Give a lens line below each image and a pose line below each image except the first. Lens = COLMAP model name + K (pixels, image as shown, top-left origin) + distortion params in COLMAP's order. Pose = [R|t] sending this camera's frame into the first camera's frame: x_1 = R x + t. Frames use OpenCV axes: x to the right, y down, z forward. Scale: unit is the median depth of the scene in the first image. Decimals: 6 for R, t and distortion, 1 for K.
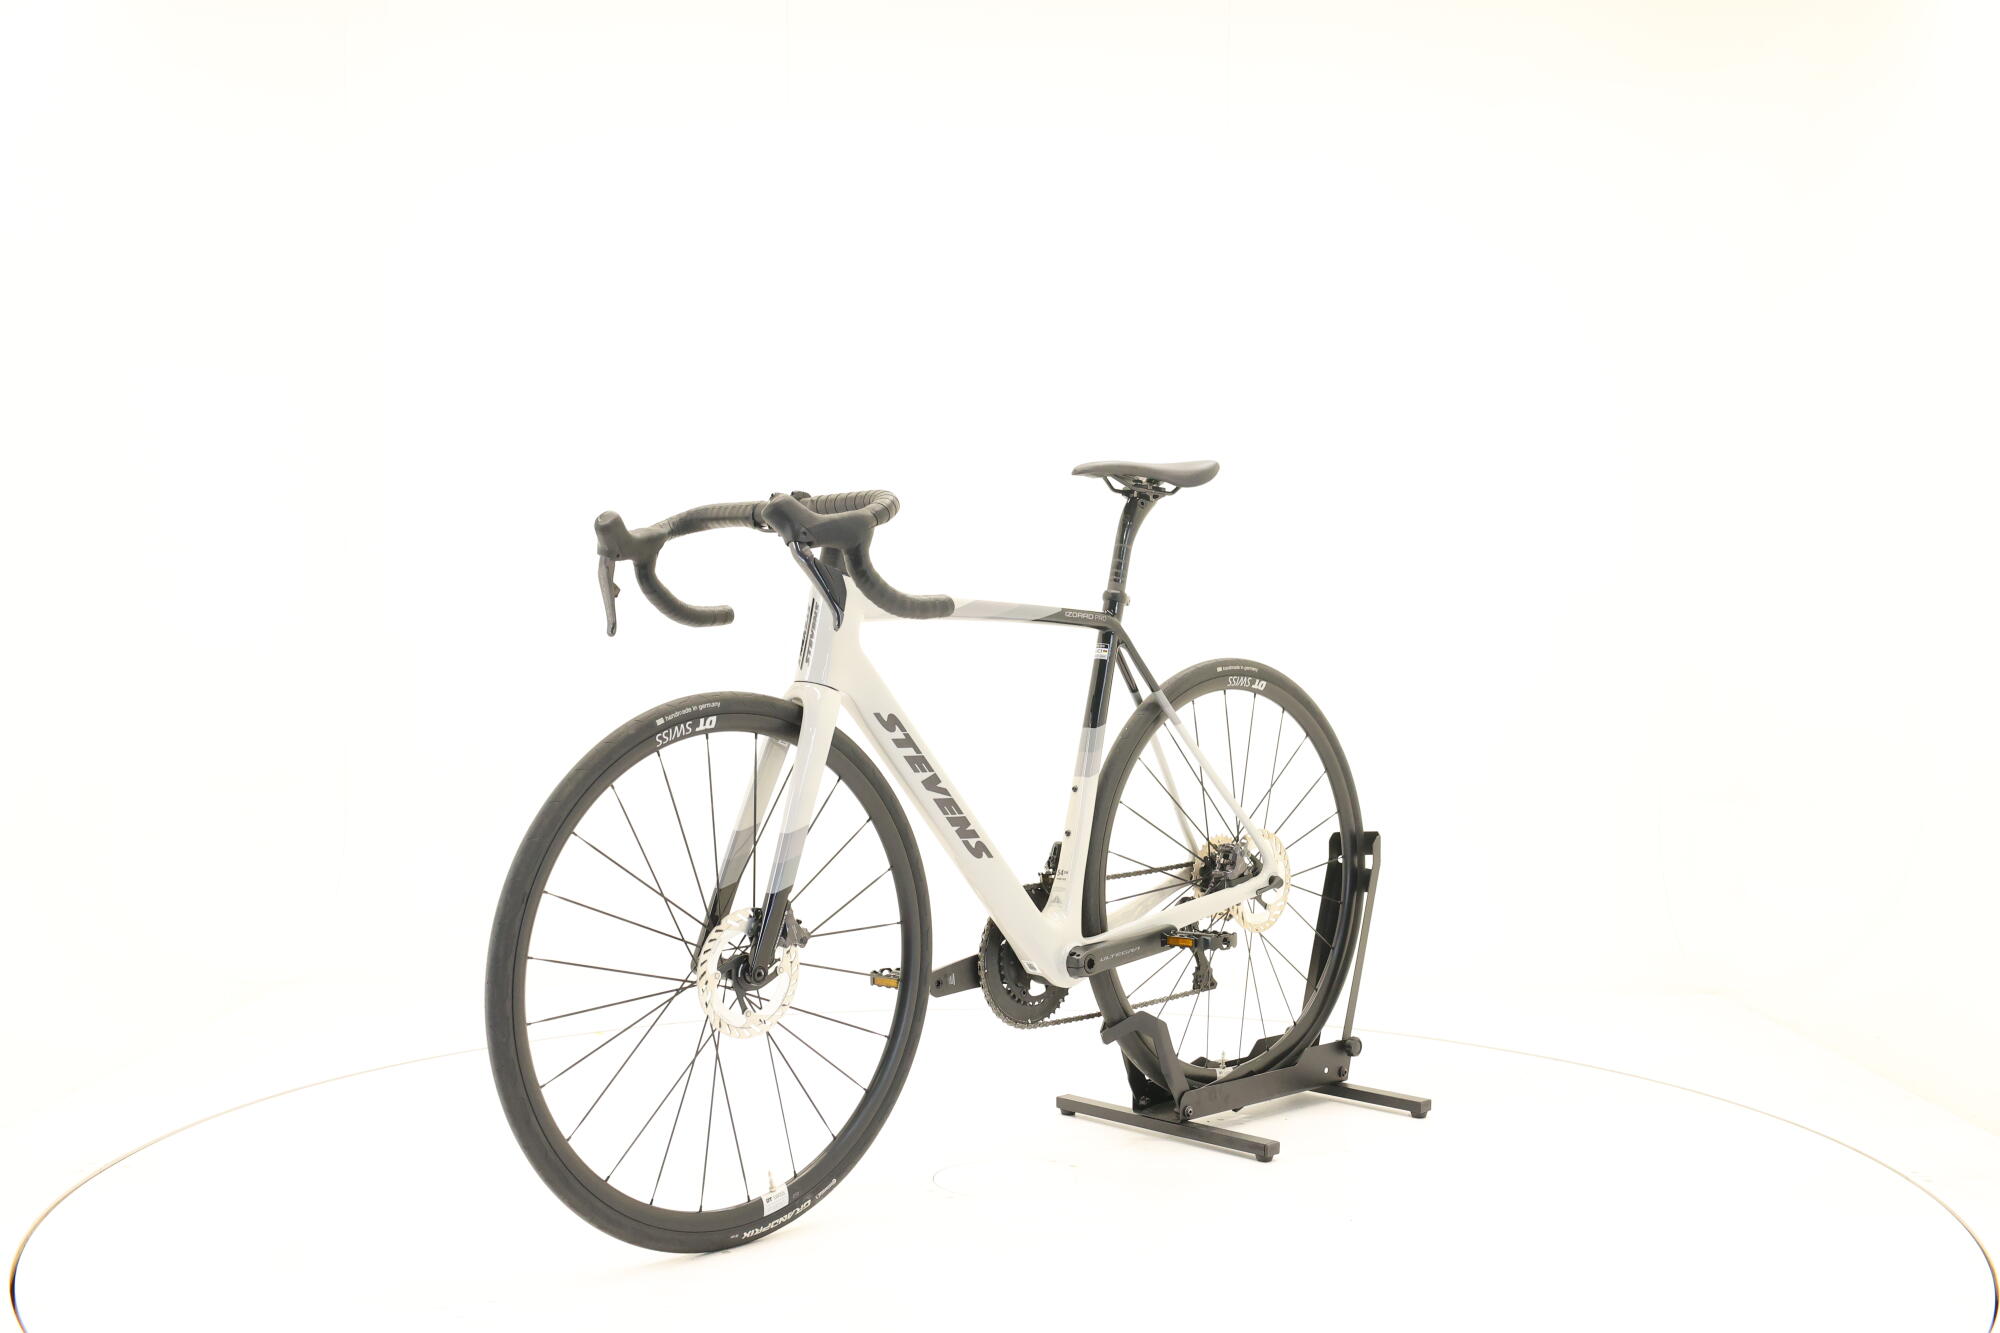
lens RADIAL K [[2142.4, 0, 1000.0], [0, 2142.4, 666.5], [0, 0, 1]] dist [-0.021267, -0.007165]
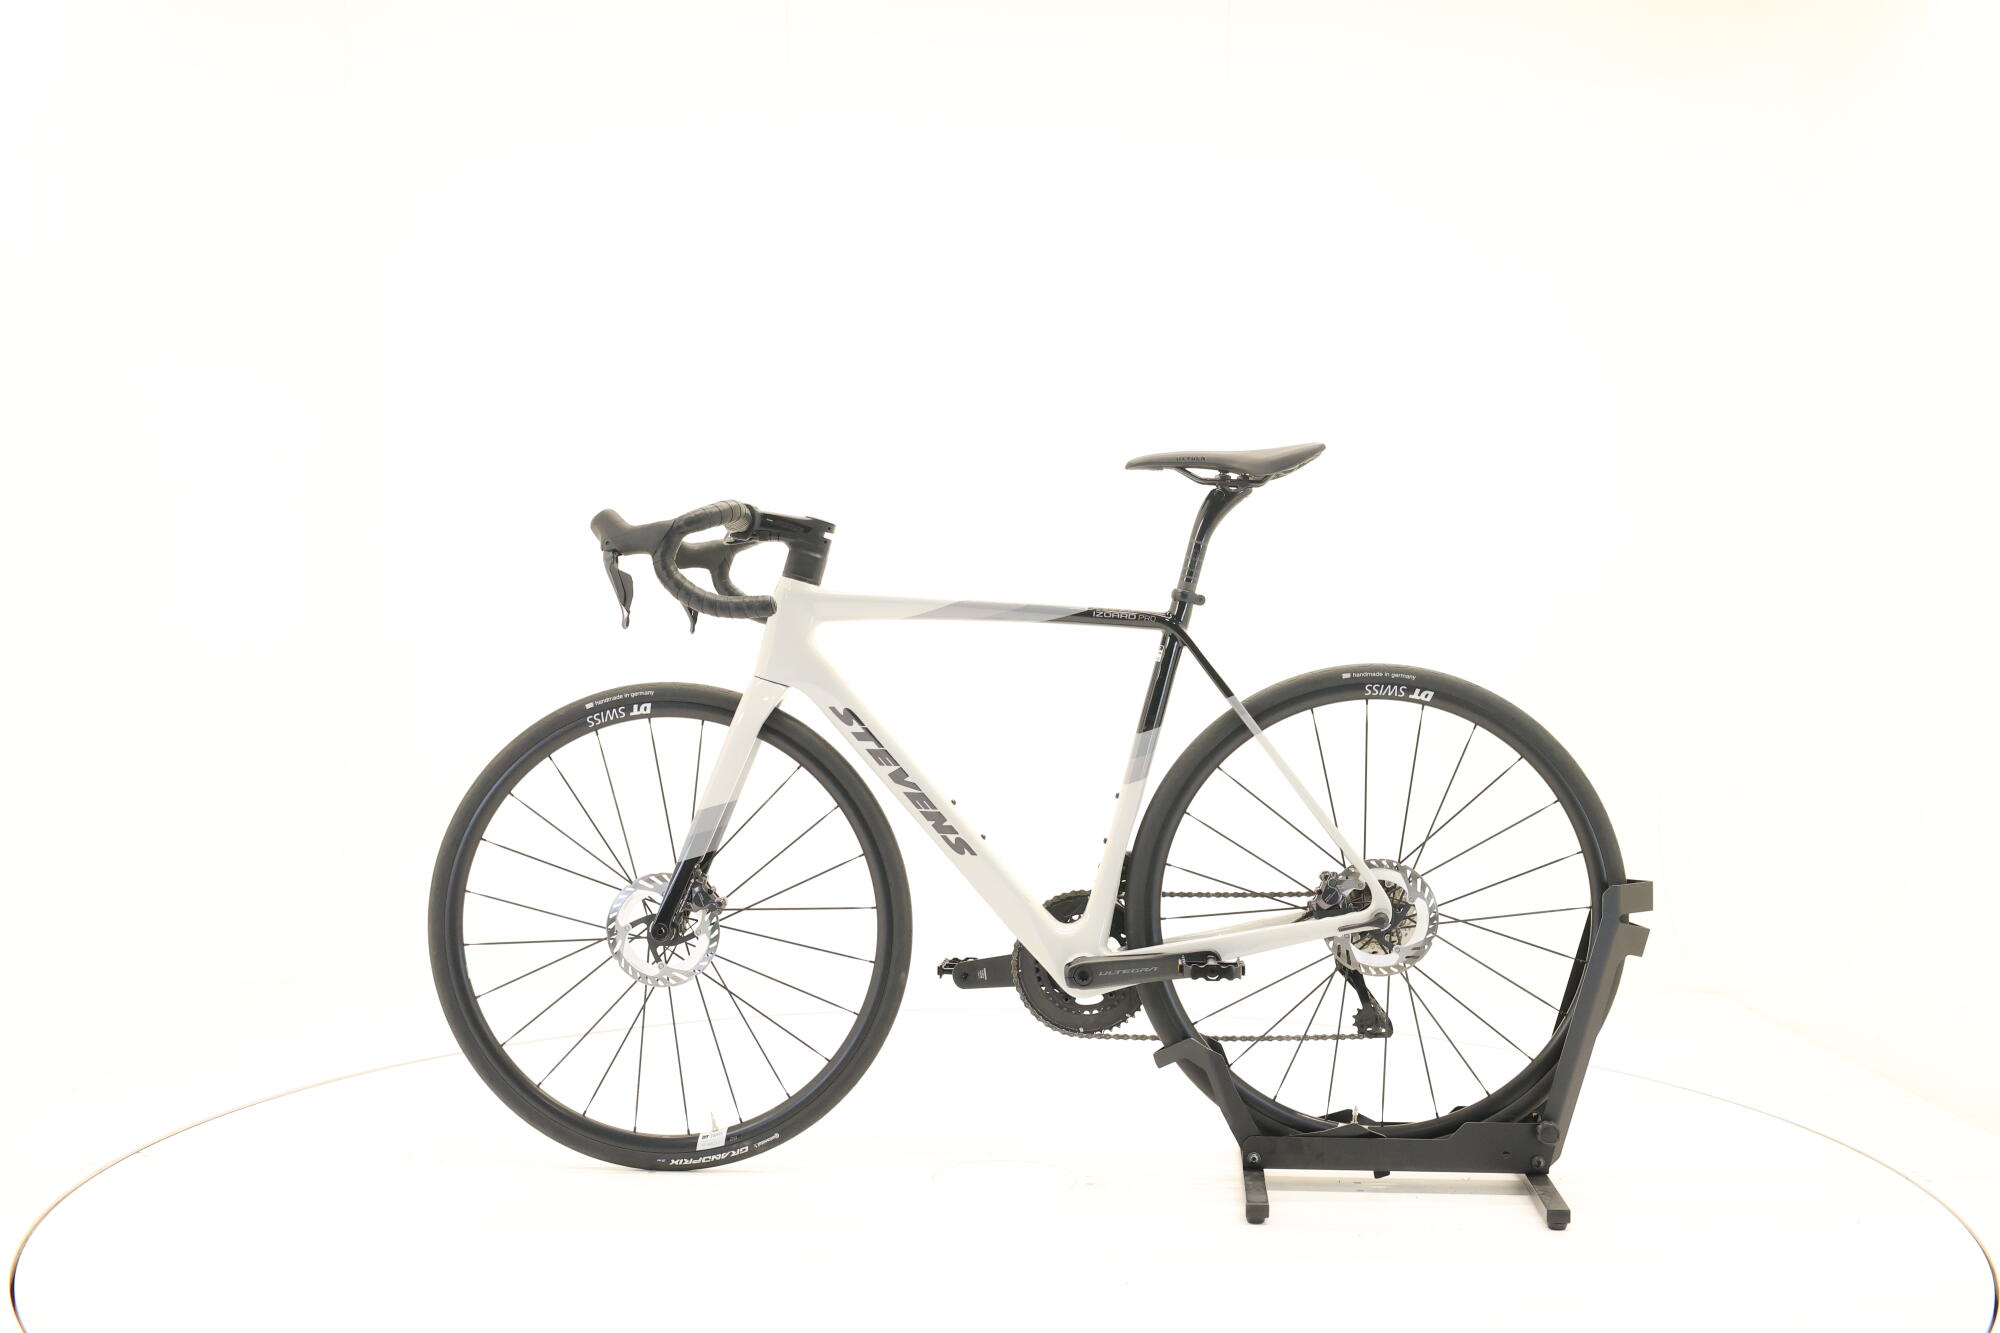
lens RADIAL K [[2142.4, 0, 1000.0], [0, 2142.4, 666.5], [0, 0, 1]] dist [-0.021267, -0.007165]
pose [[0.665005, 0.018189, -0.746617, 0.761787], [-0.017672, 0.999807, 0.008617, -0.008613], [0.746630, 0.007464, 0.665198, 0.340431]]
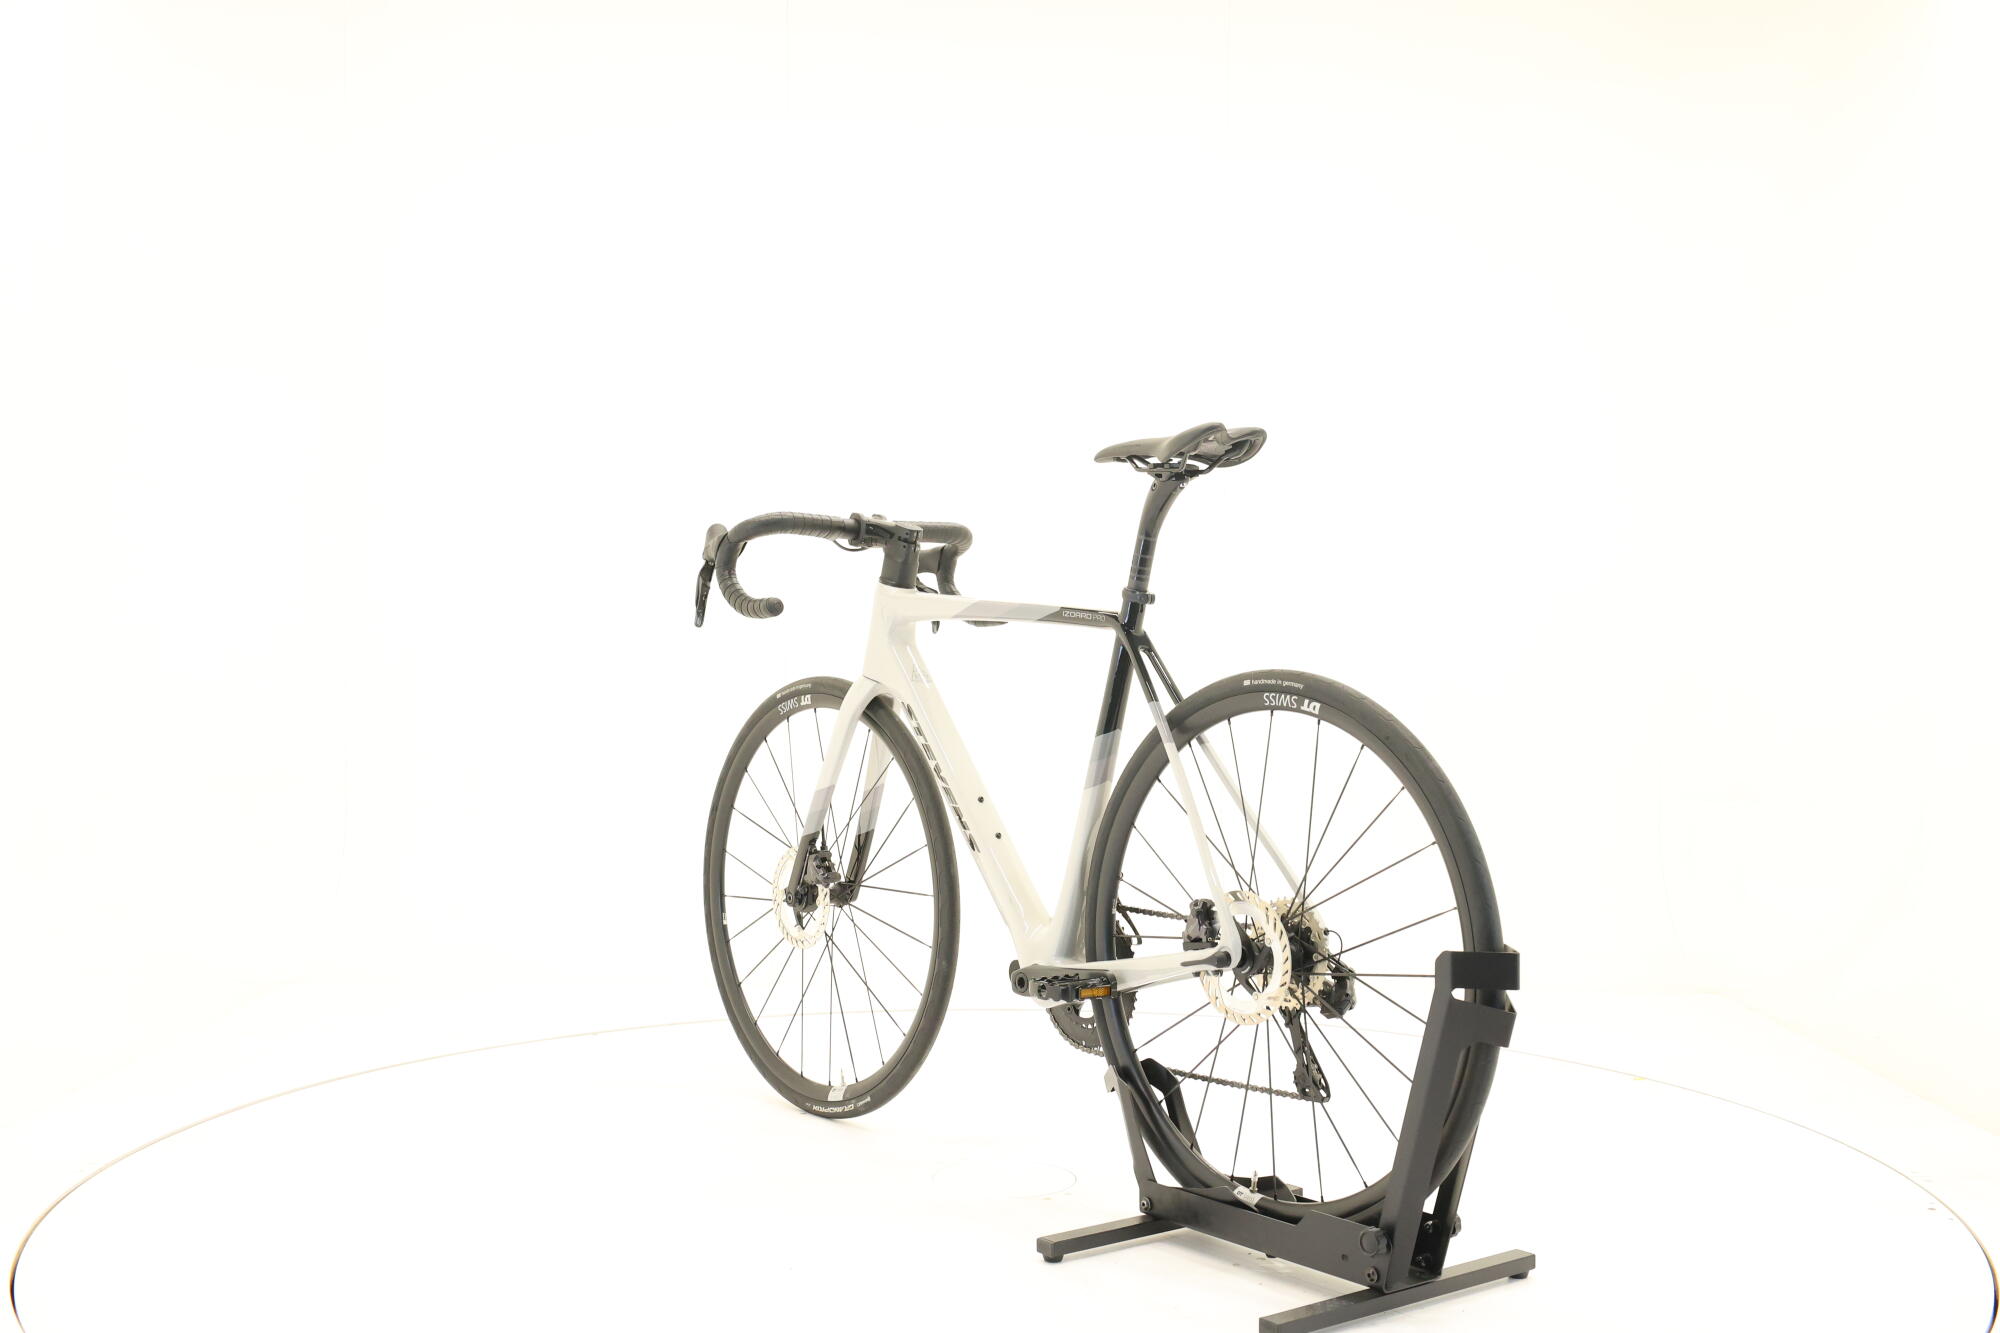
lens RADIAL K [[2142.4, 0, 1000.0], [0, 2142.4, 666.5], [0, 0, 1]] dist [-0.021267, -0.007165]
pose [[-0.114373, 0.016714, -0.993297, 1.018207], [-0.027103, 0.999434, 0.019938, -0.020233], [0.993068, 0.029202, -0.113855, 1.133932]]
